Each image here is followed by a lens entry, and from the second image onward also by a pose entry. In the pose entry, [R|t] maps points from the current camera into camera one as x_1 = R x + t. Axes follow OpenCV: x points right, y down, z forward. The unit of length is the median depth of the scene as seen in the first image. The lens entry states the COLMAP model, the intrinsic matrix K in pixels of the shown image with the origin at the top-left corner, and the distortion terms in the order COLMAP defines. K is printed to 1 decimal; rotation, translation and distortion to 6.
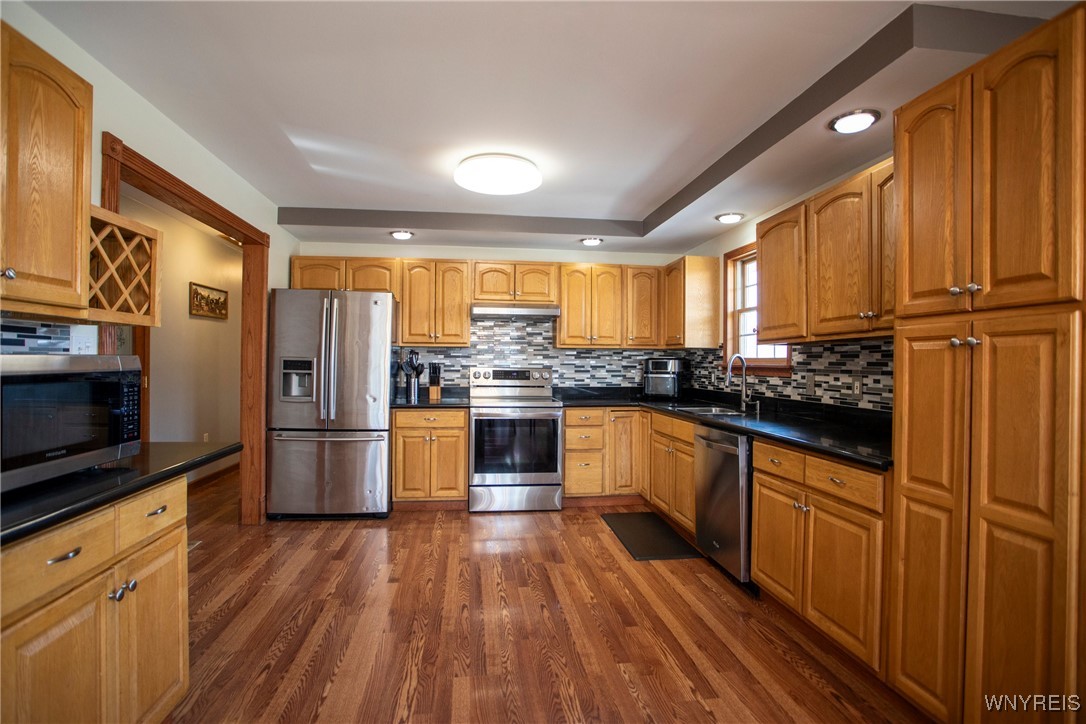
lens RADIAL K [[534.5, 0, 543.0], [0, 534.5, 362.0], [0, 0, 1]] dist [-0.057293, 0.023033]
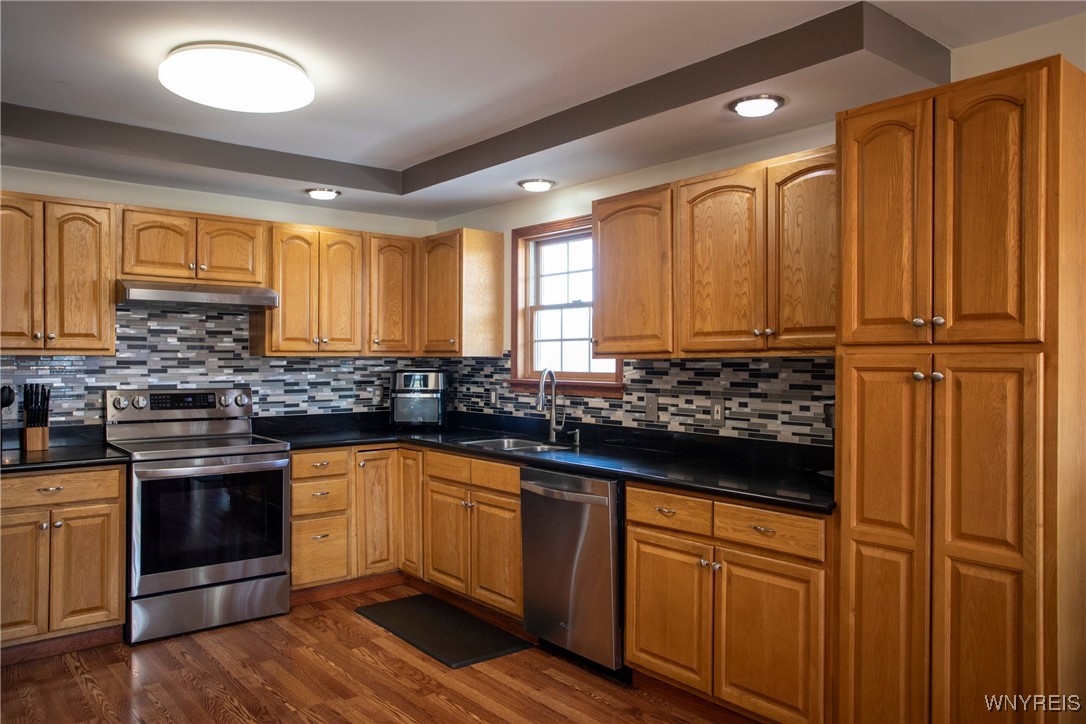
lens RADIAL K [[783.1, 0, 543.0], [0, 783.1, 362.0], [0, 0, 1]] dist [-0.008046, 0.005742]
pose [[0.854935, -0.007501, 0.518682, -0.278252], [0.004831, 0.999967, 0.006498, -0.038961], [-0.518713, -0.003050, 0.854943, 0.064929]]
